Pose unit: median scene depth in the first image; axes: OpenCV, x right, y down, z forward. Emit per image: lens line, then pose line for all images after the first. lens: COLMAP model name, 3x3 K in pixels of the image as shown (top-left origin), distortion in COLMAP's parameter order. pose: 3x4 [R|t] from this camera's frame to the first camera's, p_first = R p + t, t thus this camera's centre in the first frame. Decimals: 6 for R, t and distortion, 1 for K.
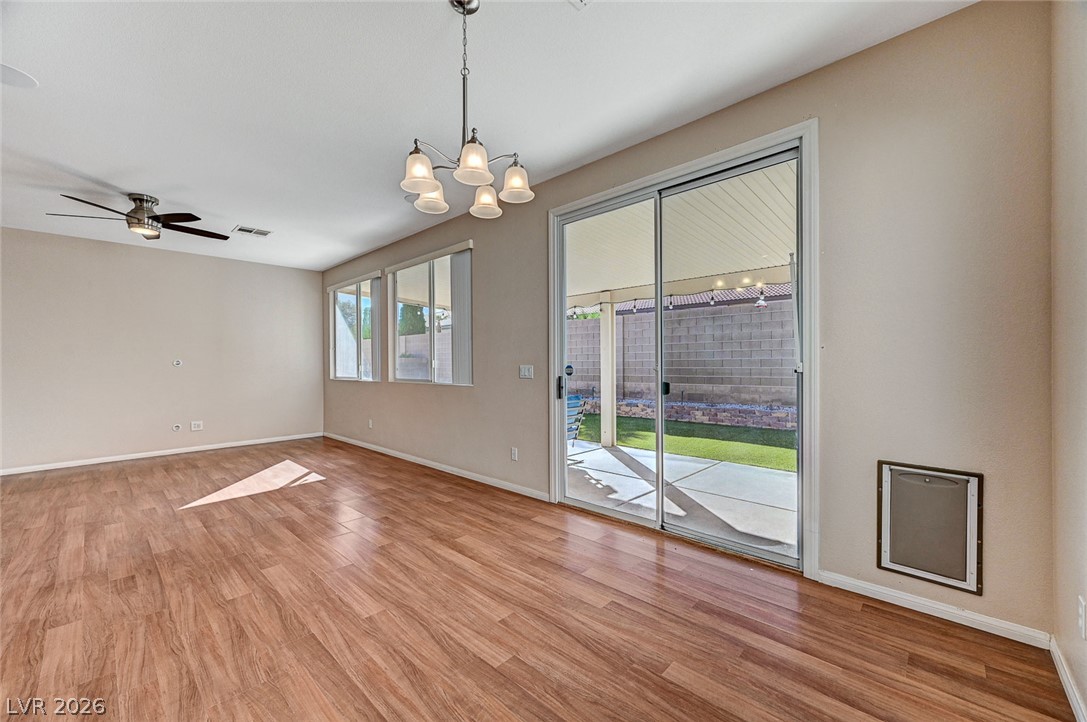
lens RADIAL K [[428.4, 0, 541.5], [0, 428.4, 366.1], [0, 0, 1]] dist [0.002755, 0.000374]
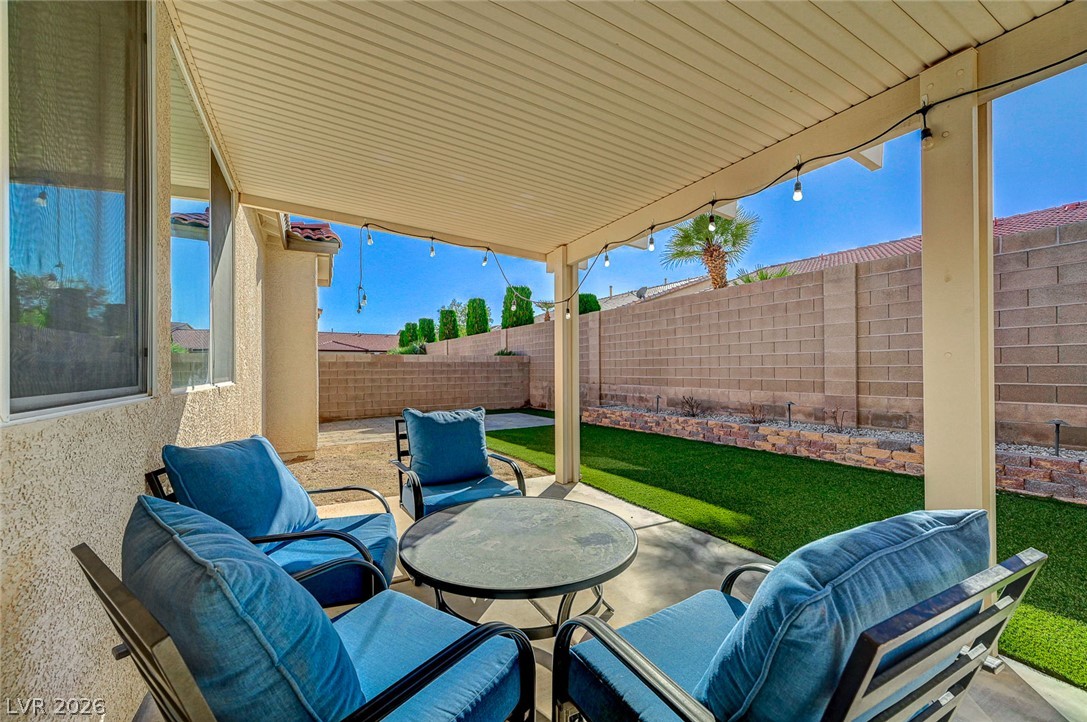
lens RADIAL K [[428.4, 0, 548.6], [0, 428.4, 367.2], [0, 0, 1]] dist [0.002755, 0.000374]
pose [[0.952901, -0.000638, -0.303280, -0.003707], [-0.001108, 0.999984, -0.005584, 0.023264], [0.303279, 0.005657, 0.952885, 1.121394]]
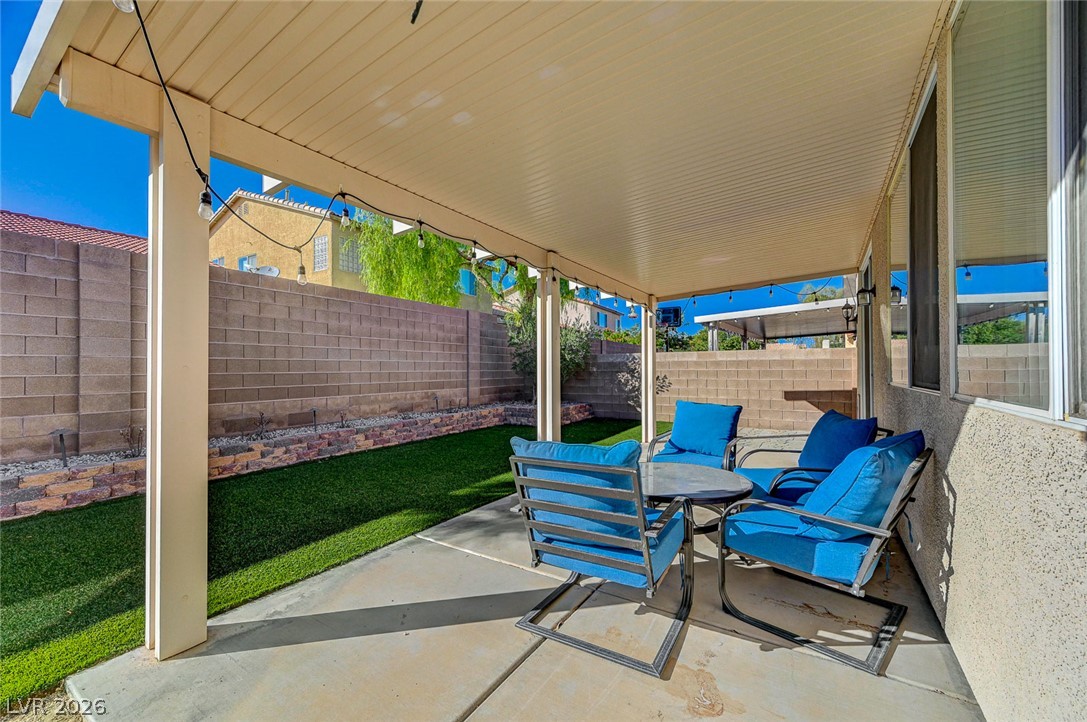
lens RADIAL K [[428.4, 0, 541.3], [0, 428.4, 365.6], [0, 0, 1]] dist [0.002755, 0.000374]
pose [[-0.168379, 0.016755, 0.985580, -0.803235], [0.014909, 0.999784, -0.014450, 0.019662], [-0.985610, 0.012261, -0.168592, 1.845804]]
